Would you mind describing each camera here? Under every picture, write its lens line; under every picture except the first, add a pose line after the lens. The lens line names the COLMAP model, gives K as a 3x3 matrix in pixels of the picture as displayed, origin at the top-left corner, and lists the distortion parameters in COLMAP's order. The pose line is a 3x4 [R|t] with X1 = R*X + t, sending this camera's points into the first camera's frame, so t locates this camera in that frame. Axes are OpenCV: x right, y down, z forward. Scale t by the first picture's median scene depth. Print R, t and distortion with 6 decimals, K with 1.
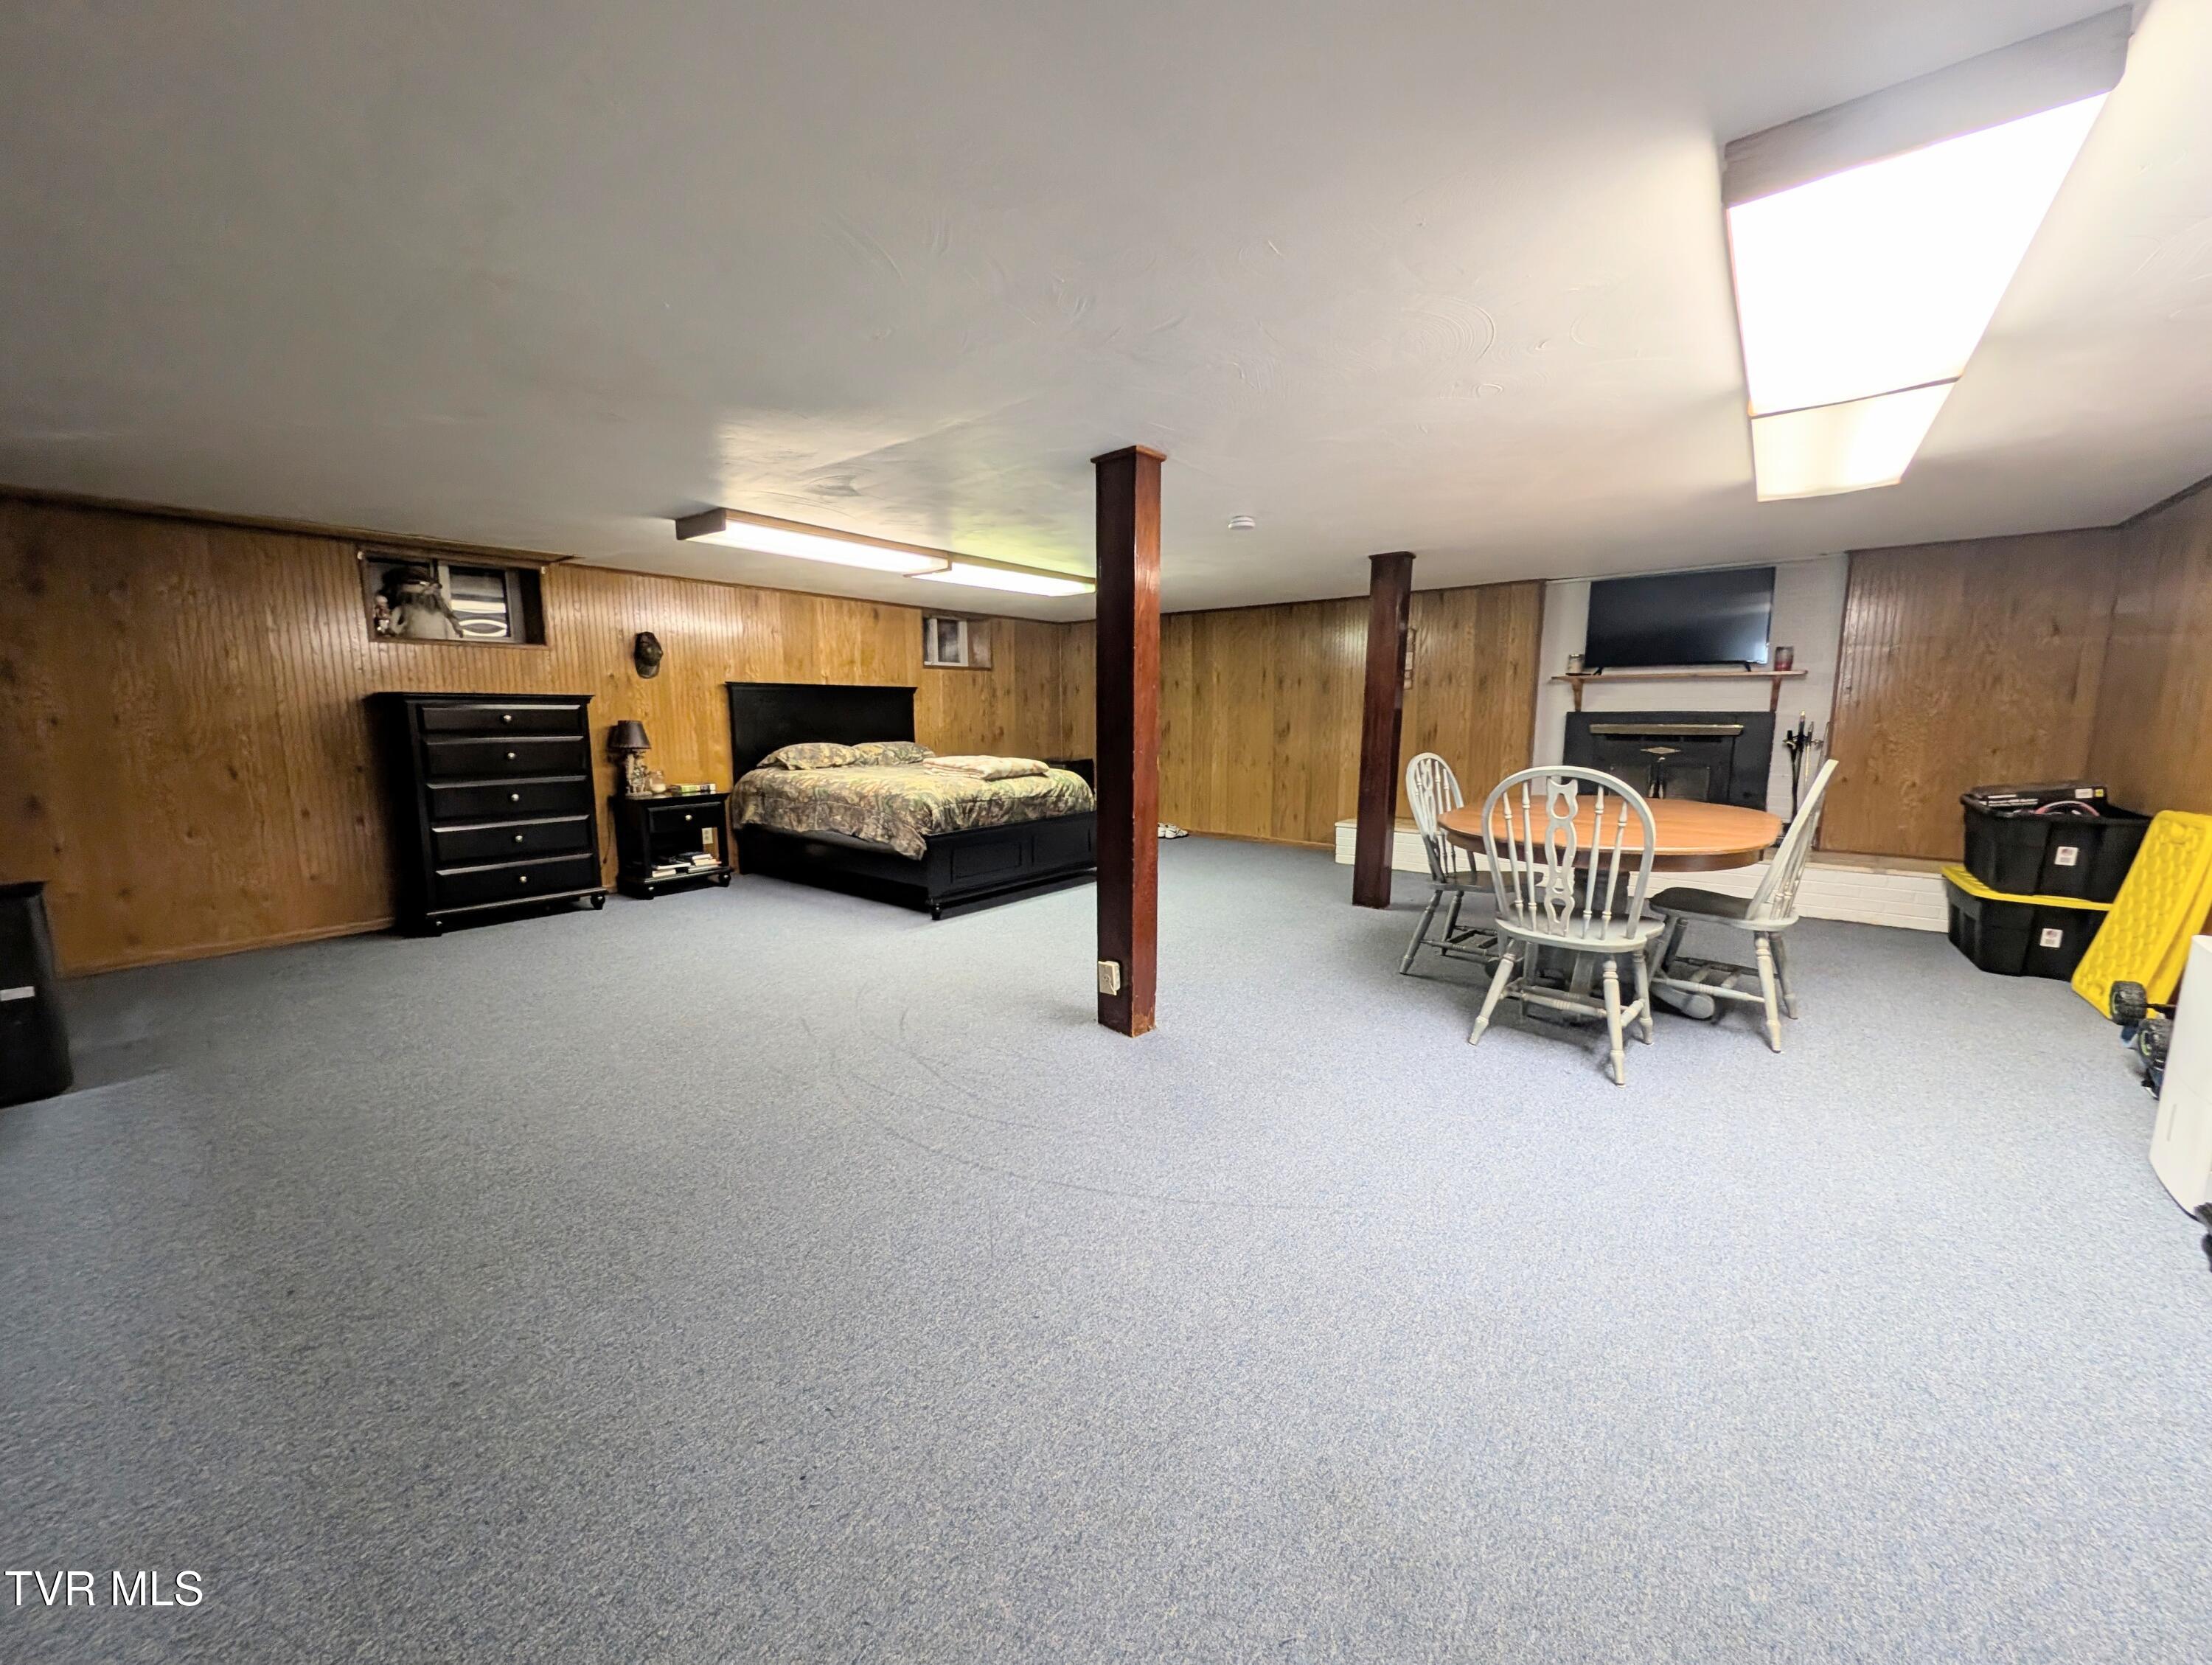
lens RADIAL K [[840.5, 0, 1106.0], [0, 840.5, 832.5], [0, 0, 1]] dist [-0.002163, -0.000632]
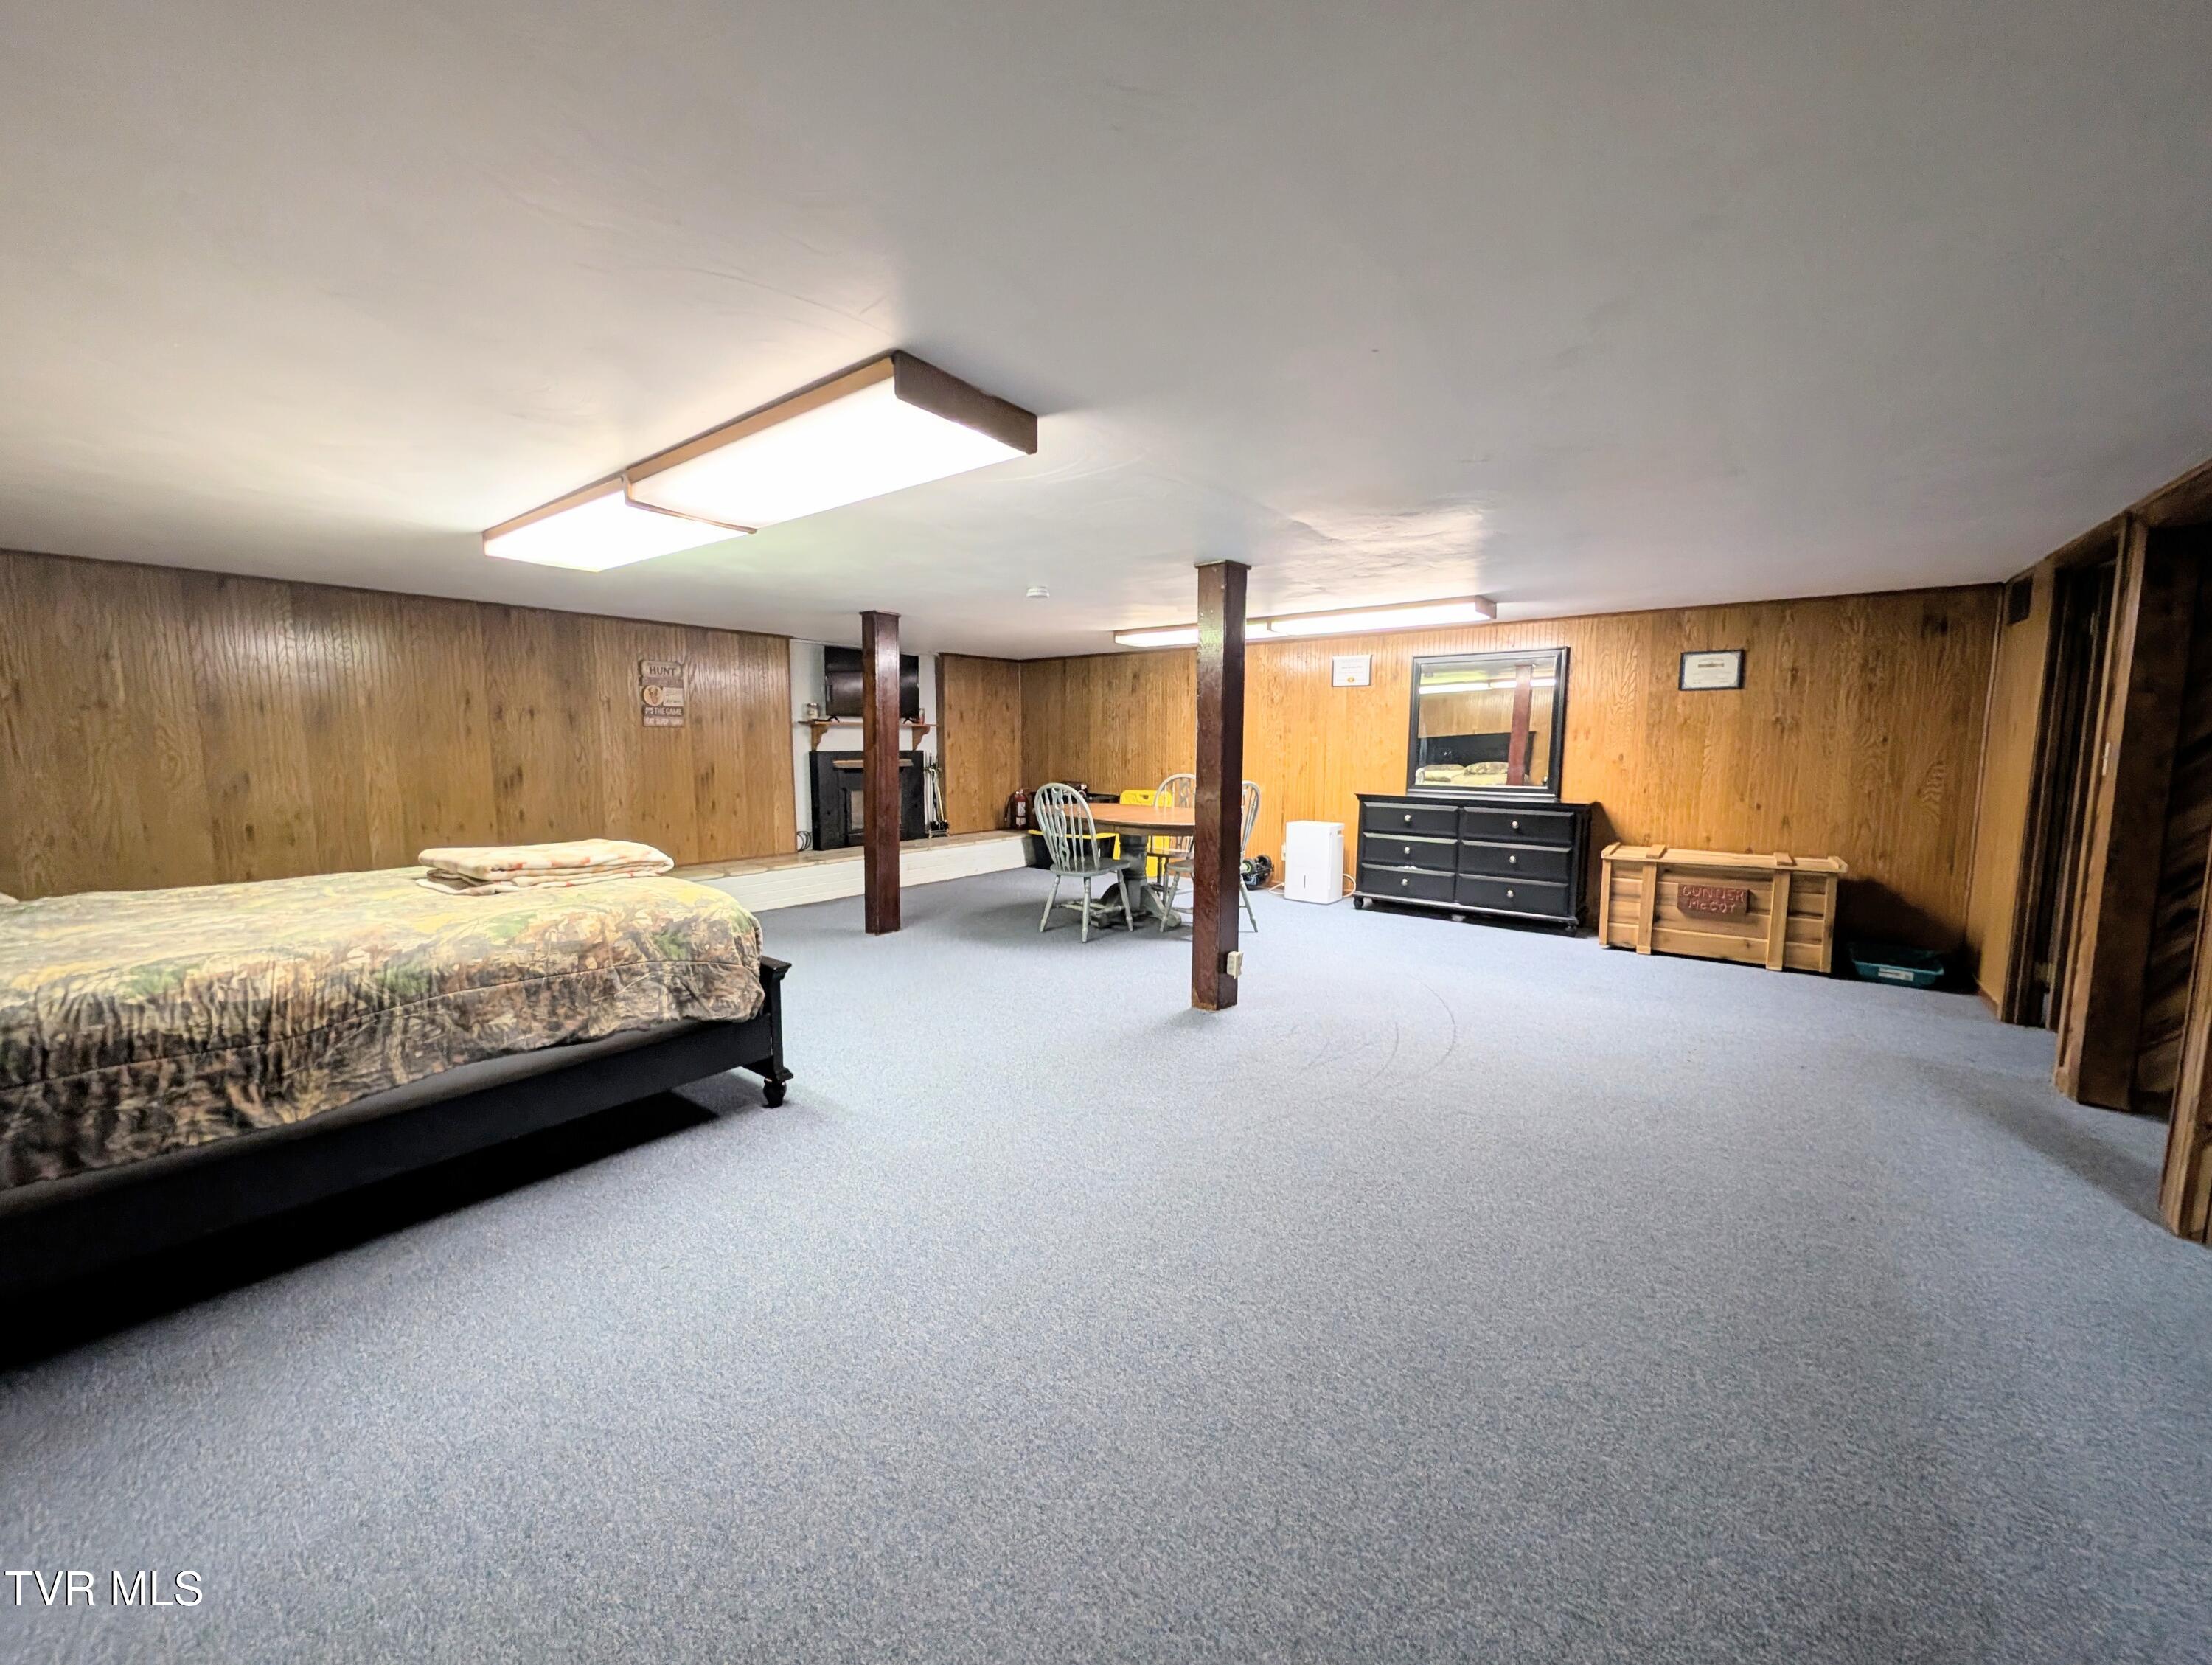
lens RADIAL K [[840.5, 0, 1106.0], [0, 840.5, 832.5], [0, 0, 1]] dist [-0.002163, -0.000632]
pose [[-0.017878, -0.105767, 0.994230, -0.703010], [0.141486, 0.984115, 0.107235, -0.107795], [-0.989779, 0.142587, -0.002630, 0.664925]]
